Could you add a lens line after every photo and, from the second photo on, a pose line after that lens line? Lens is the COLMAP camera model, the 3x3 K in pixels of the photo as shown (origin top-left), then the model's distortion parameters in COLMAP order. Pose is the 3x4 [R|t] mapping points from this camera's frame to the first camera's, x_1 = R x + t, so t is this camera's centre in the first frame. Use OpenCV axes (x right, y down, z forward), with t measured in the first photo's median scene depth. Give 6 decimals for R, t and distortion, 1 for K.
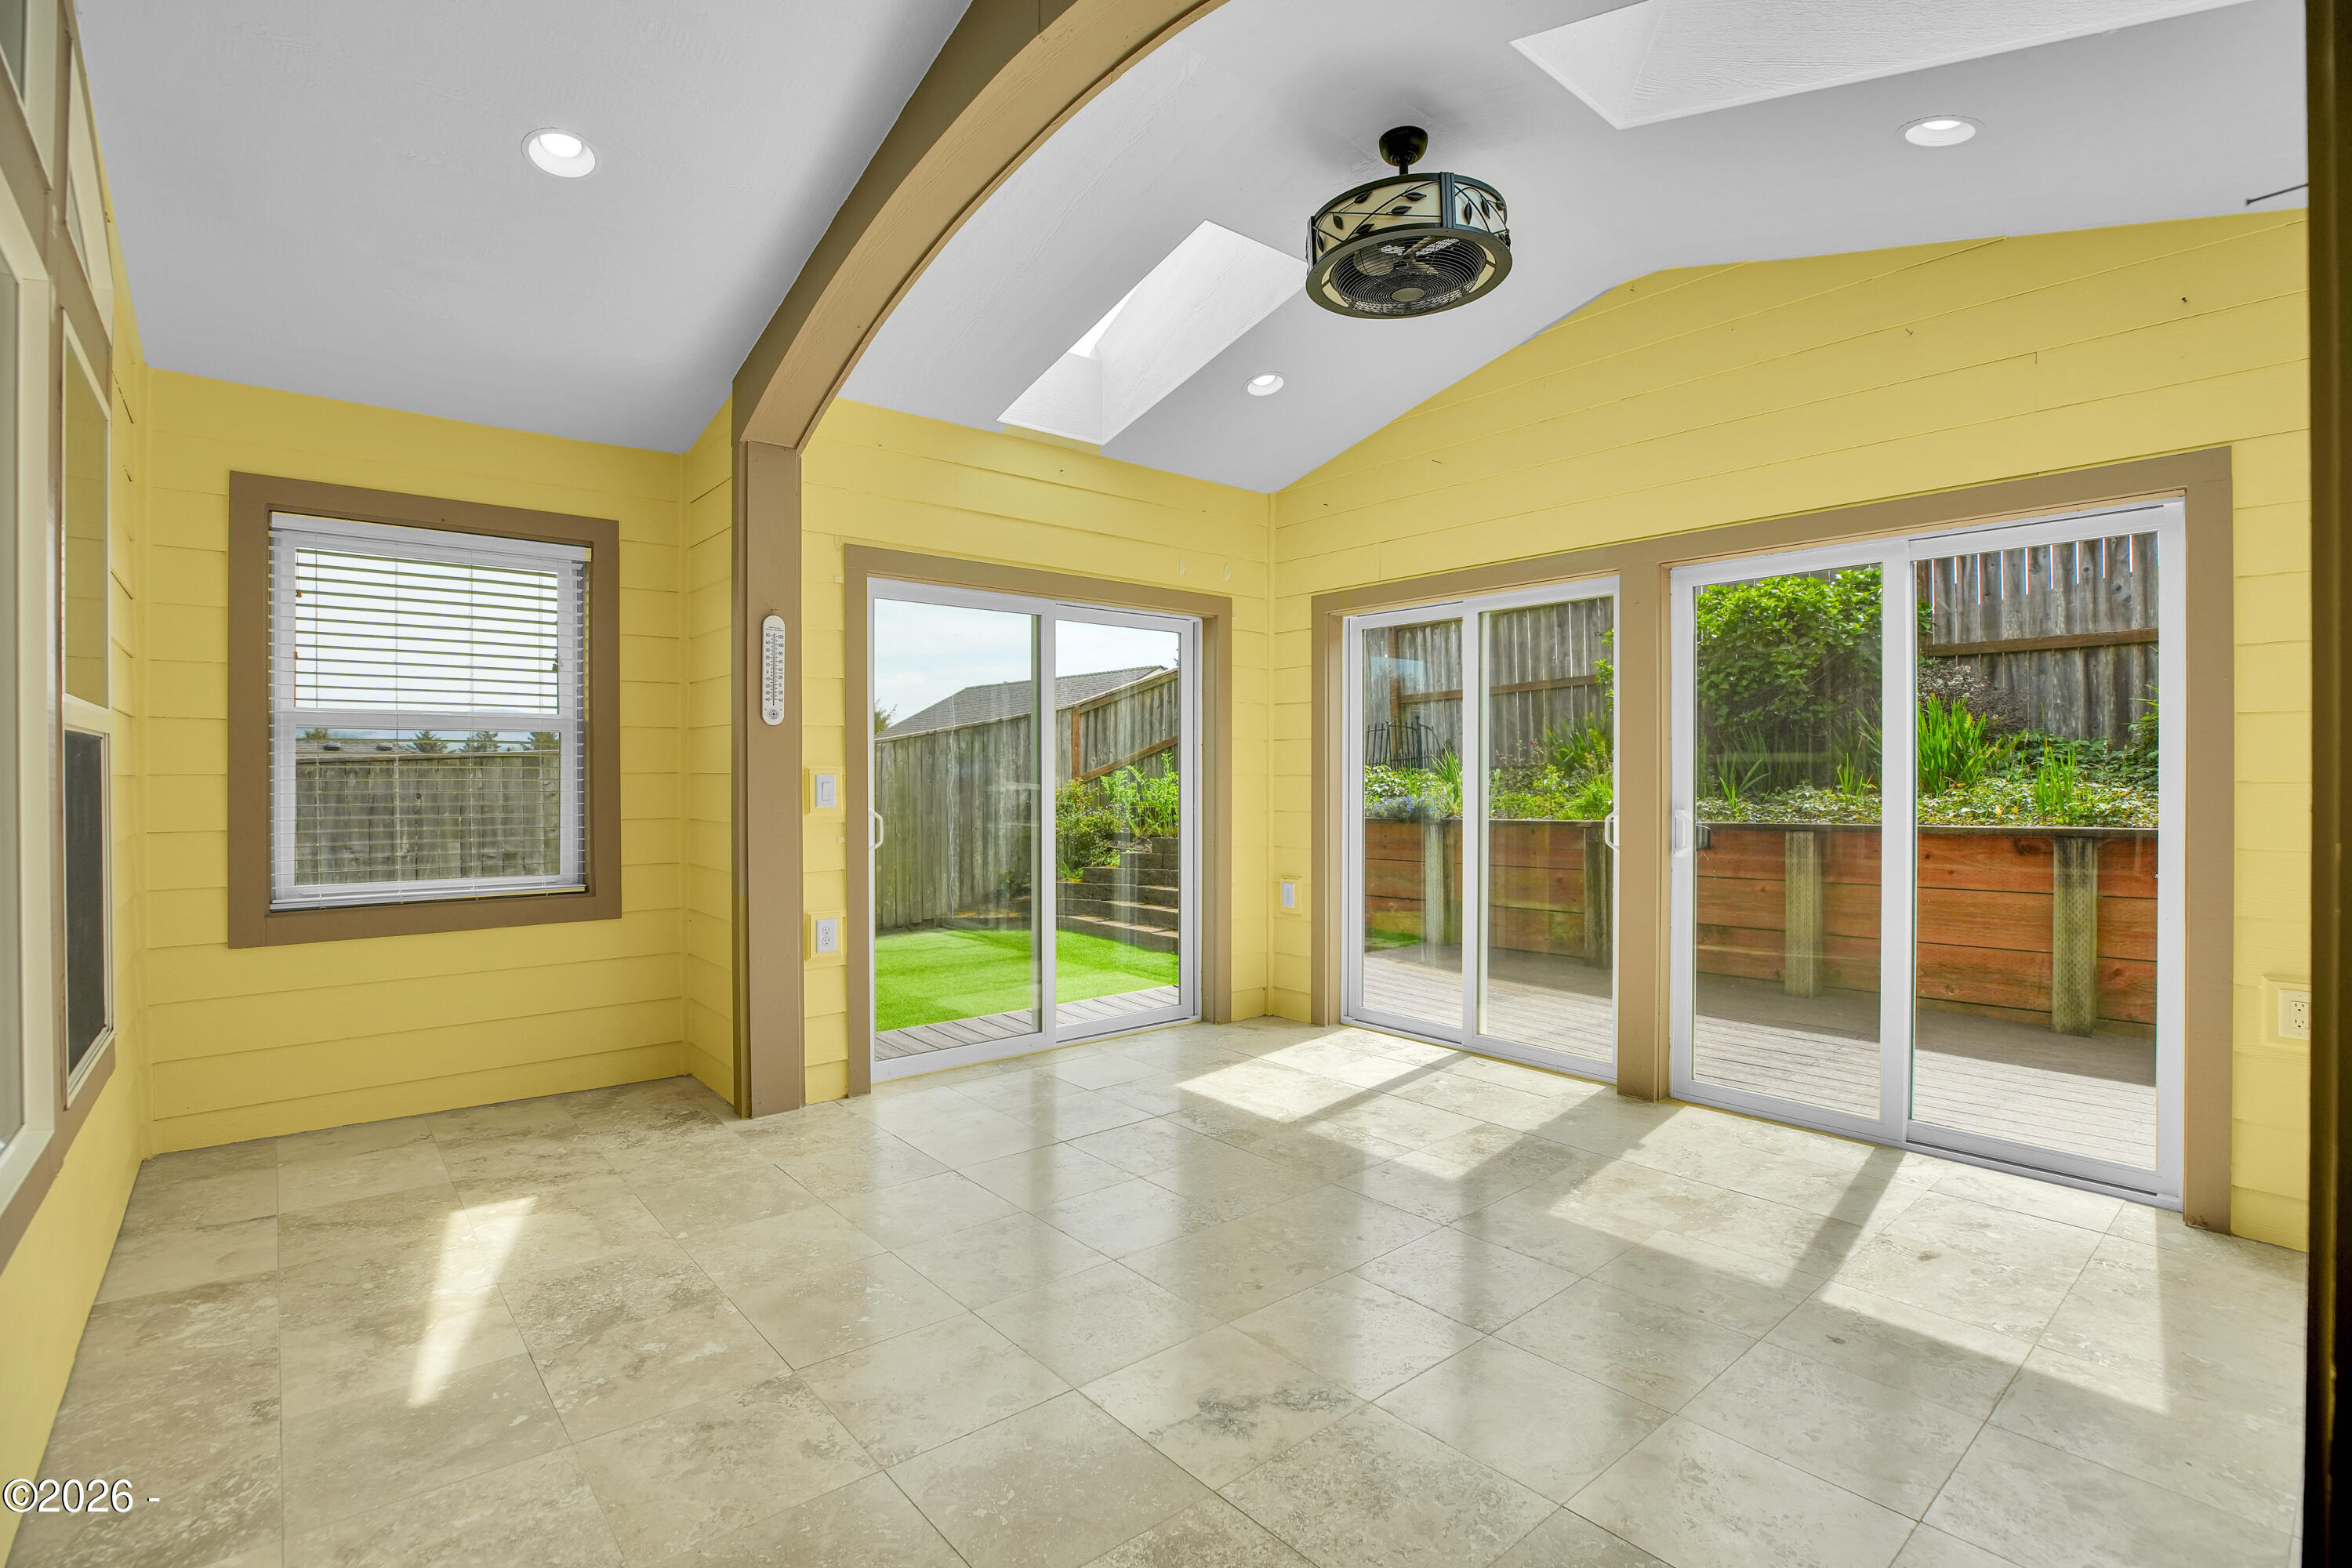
lens RADIAL K [[1088.6, 0, 1193.3], [0, 1088.6, 786.9], [0, 0, 1]] dist [-0.043560, 0.009812]
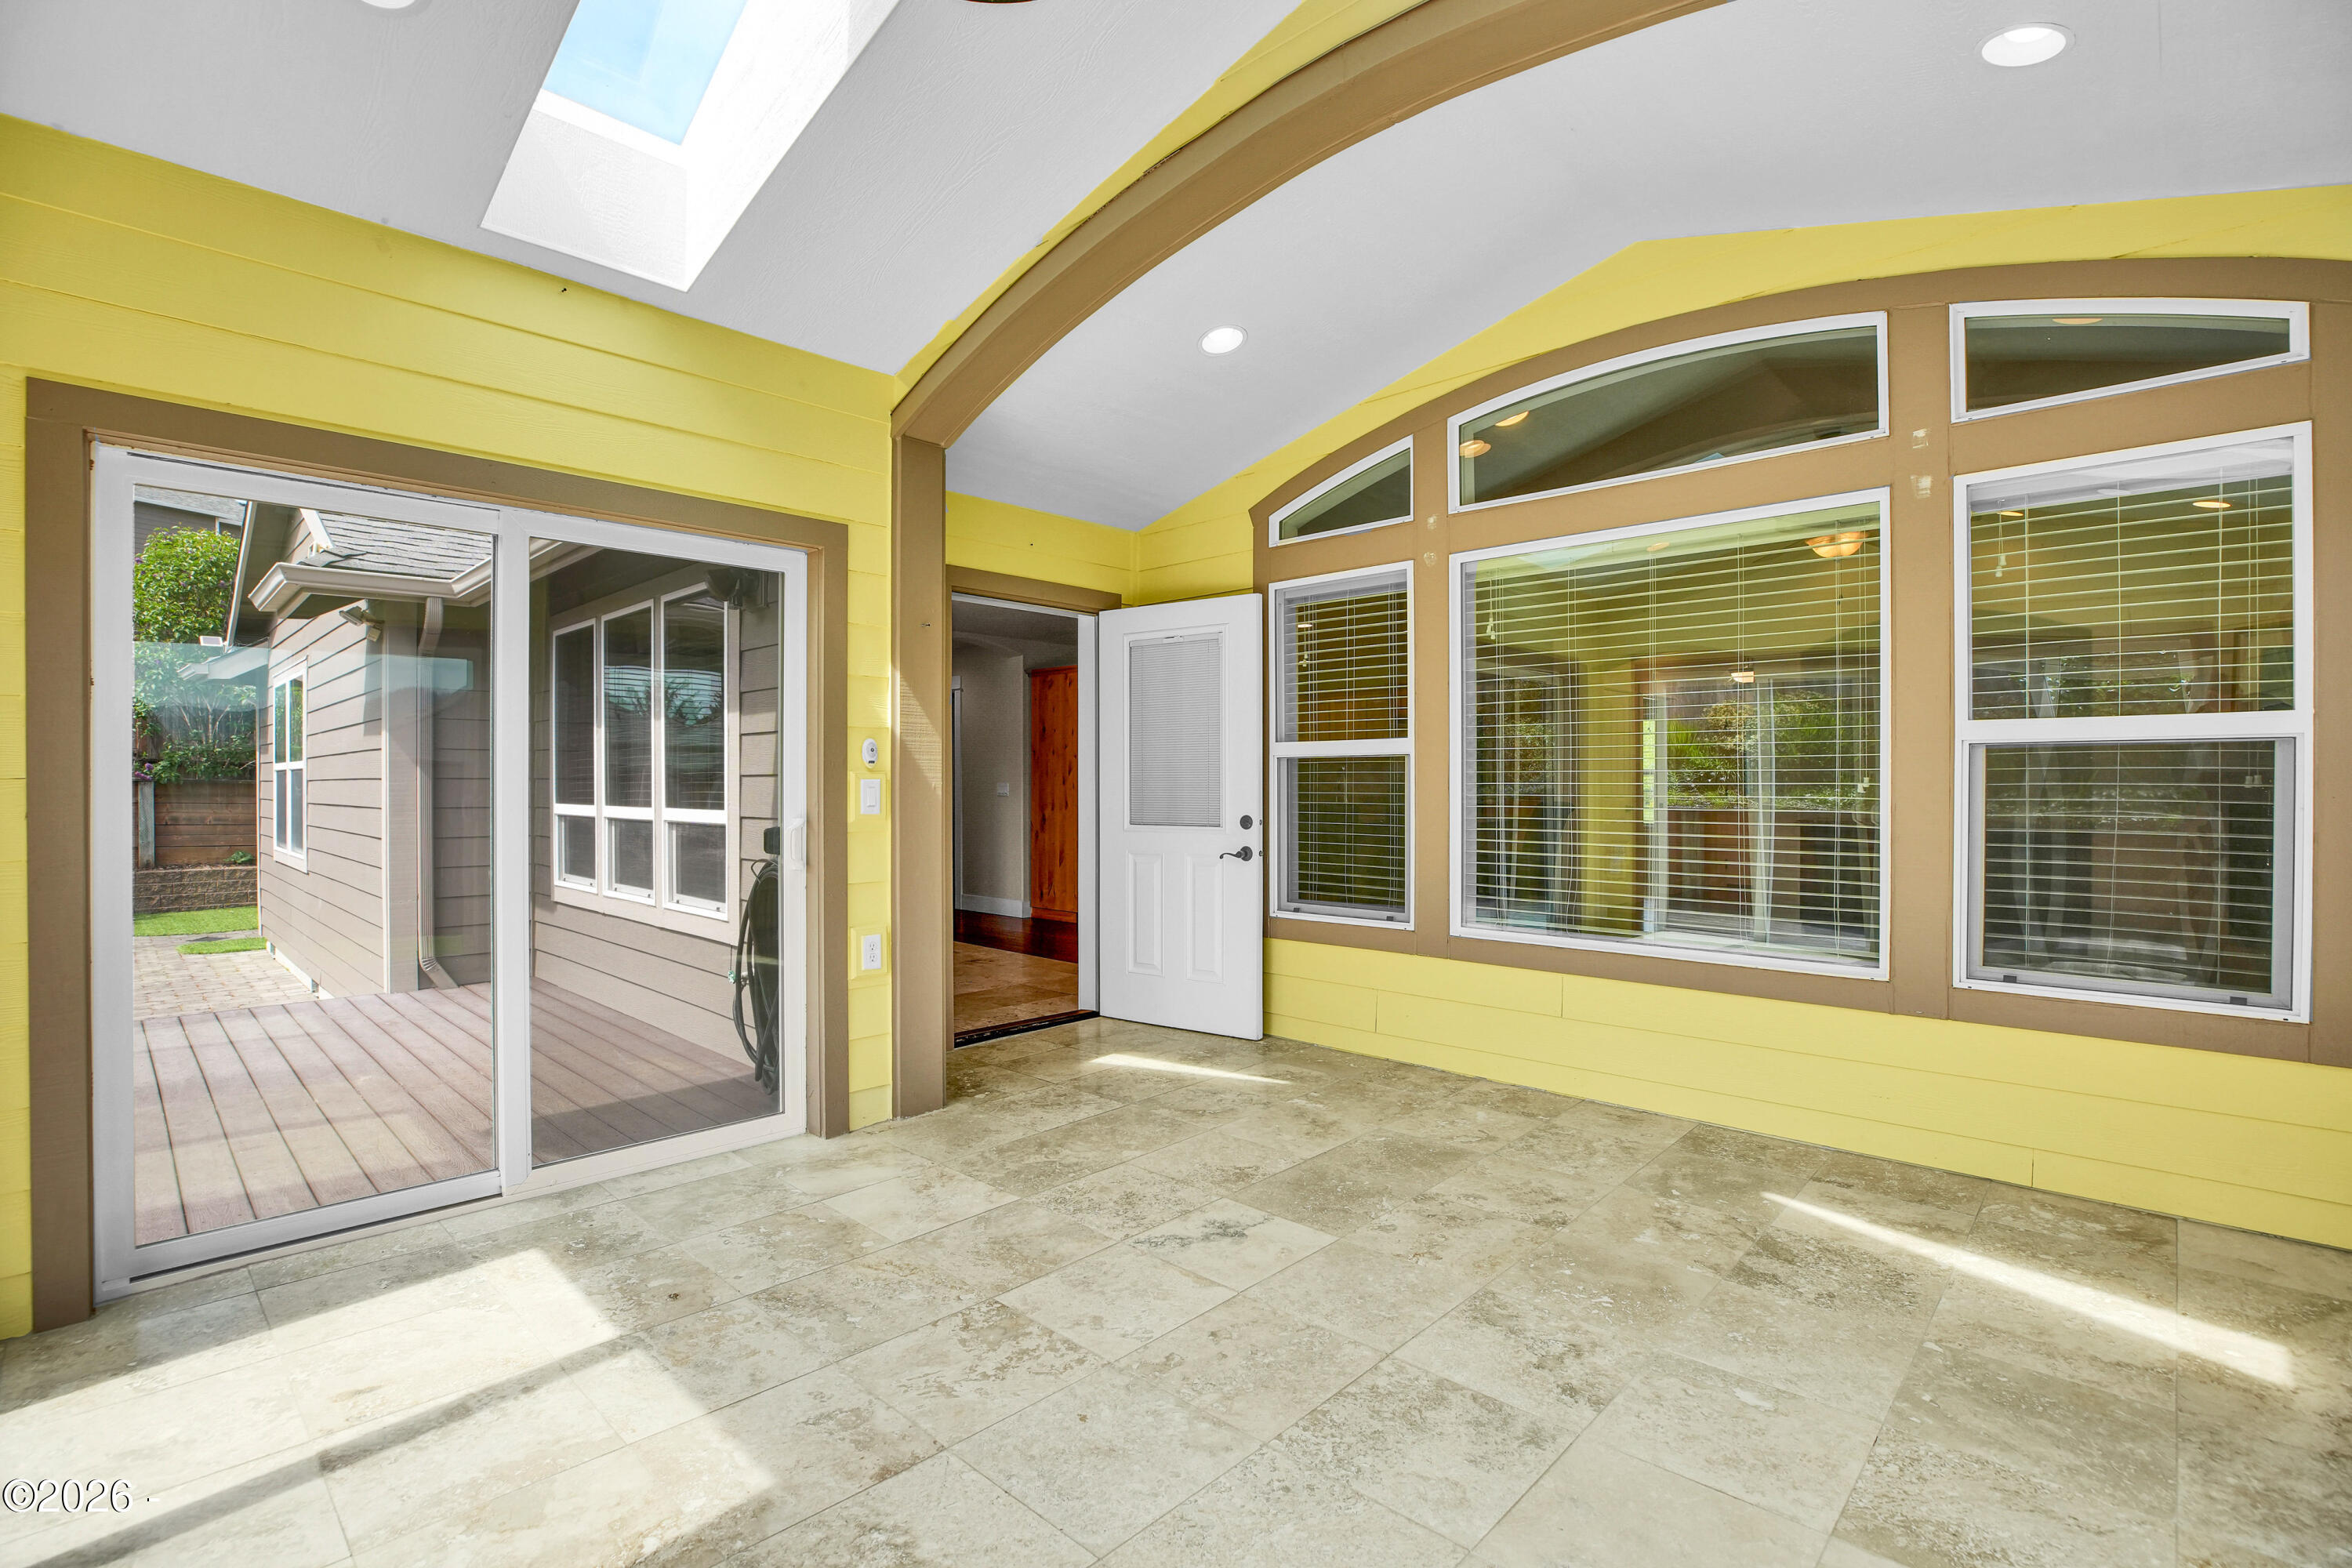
lens RADIAL K [[1088.6, 0, 1193.3], [0, 1088.6, 786.9], [0, 0, 1]] dist [-0.043560, 0.009812]
pose [[-0.994757, -0.000138, -0.102267, 0.190571], [-0.001891, 0.999853, 0.017038, -0.015836], [0.102249, 0.017142, -0.994611, 2.113456]]
